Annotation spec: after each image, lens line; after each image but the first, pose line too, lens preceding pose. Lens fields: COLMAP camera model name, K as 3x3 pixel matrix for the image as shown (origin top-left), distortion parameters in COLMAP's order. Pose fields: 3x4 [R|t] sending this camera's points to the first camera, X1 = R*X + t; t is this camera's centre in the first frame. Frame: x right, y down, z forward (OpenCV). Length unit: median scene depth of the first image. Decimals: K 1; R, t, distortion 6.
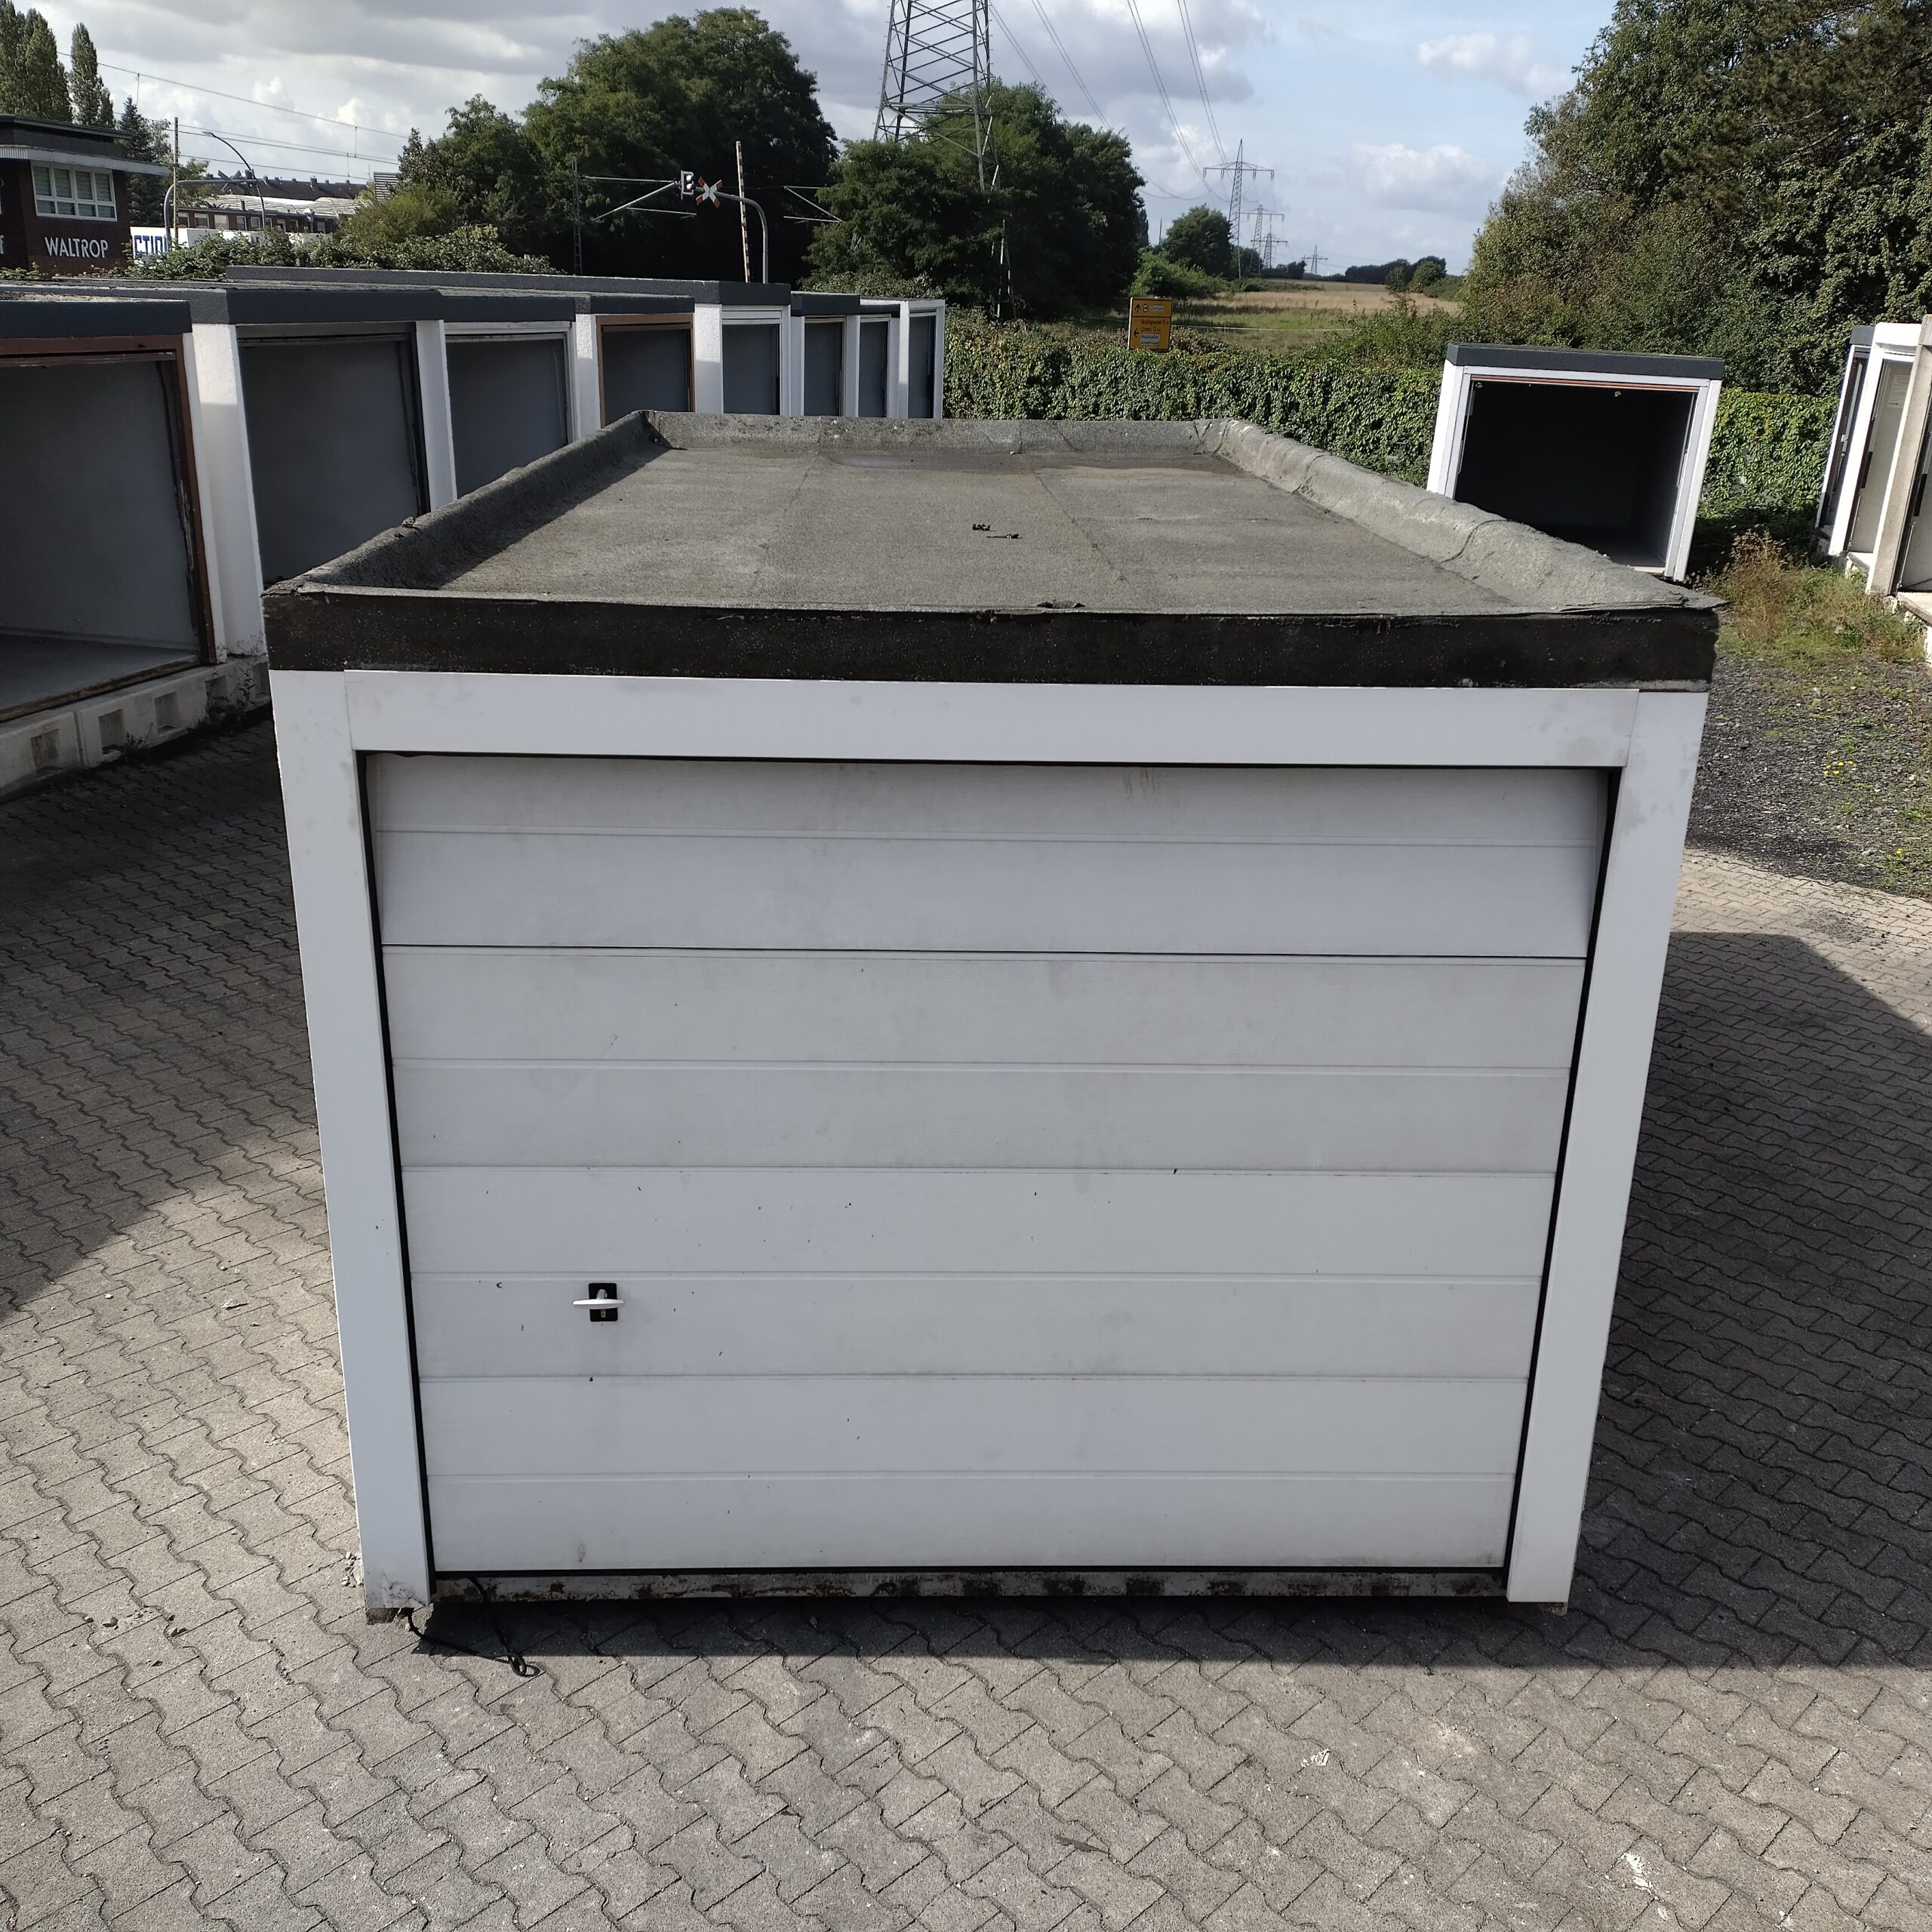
lens RADIAL K [[1878.1, 0, 958.5], [0, 1878.1, 973.1], [0, 0, 1]] dist [0.106153, -0.176411]
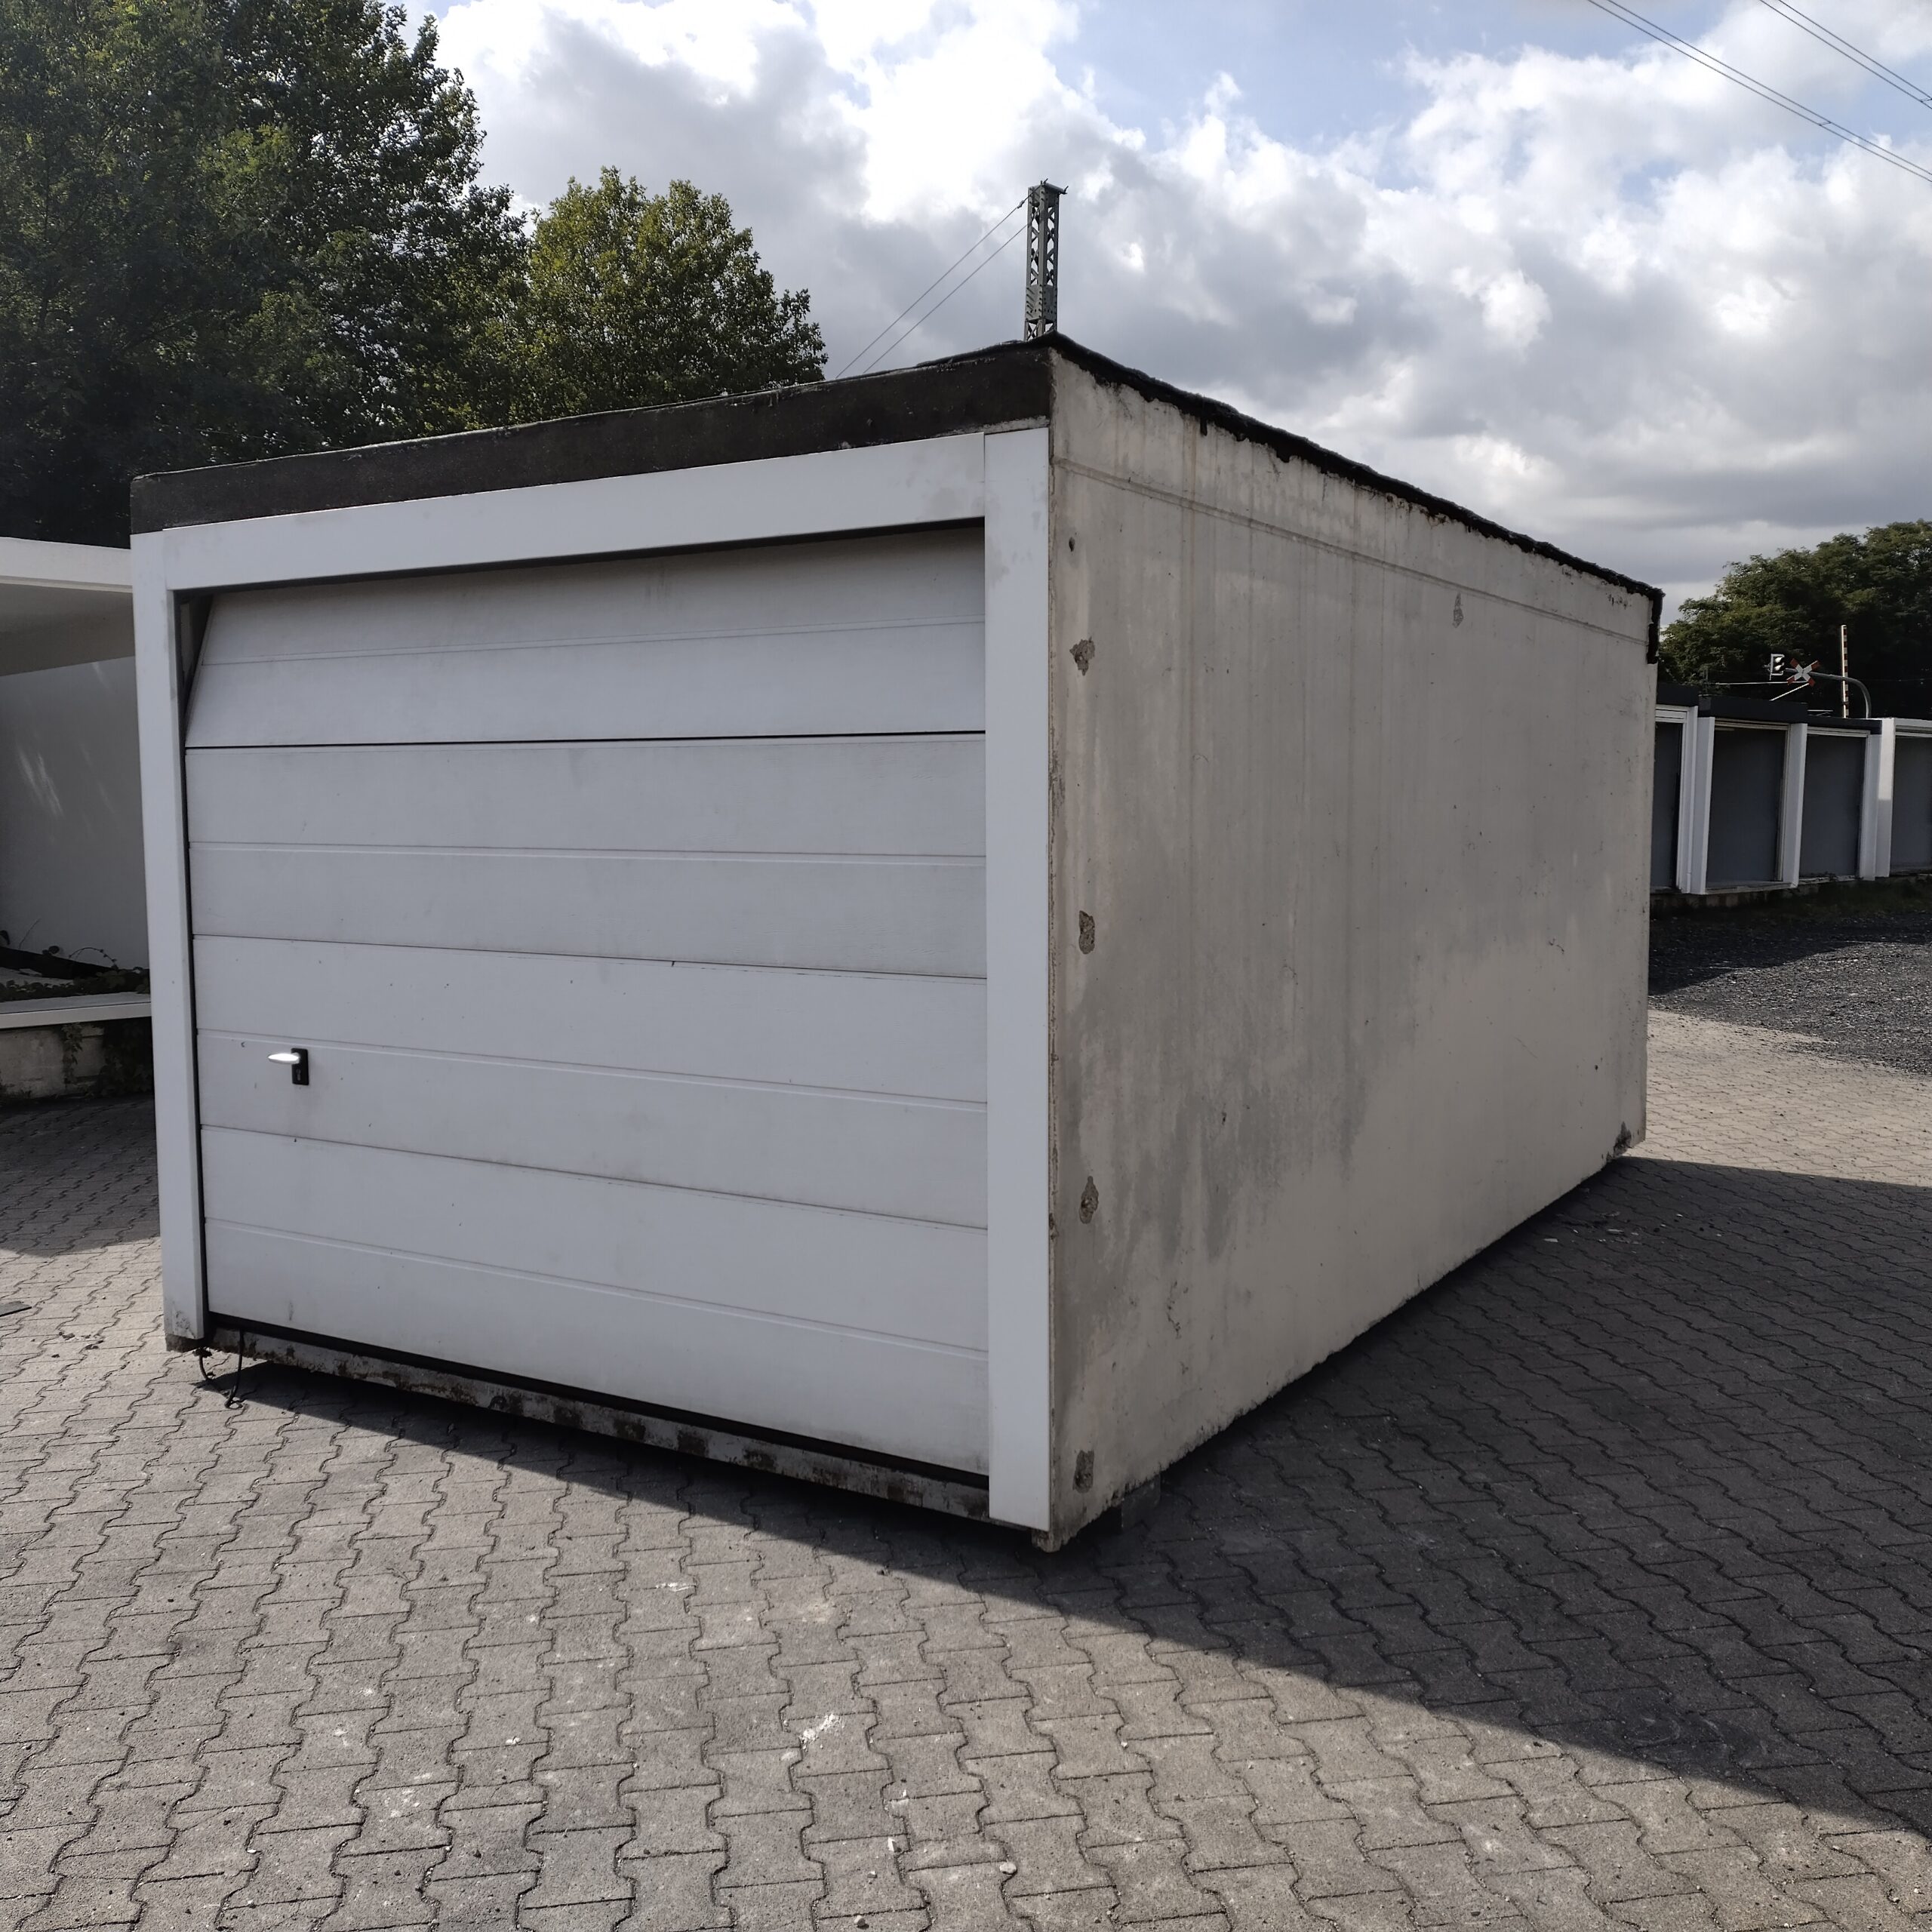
lens RADIAL K [[1878.1, 0, 958.5], [0, 1878.1, 973.1], [0, 0, 1]] dist [0.106153, -0.176411]
pose [[0.829301, 0.025010, -0.558242, 0.788256], [-0.171228, 0.962316, -0.211255, 0.289201], [0.531922, 0.270781, 0.802332, 0.244988]]
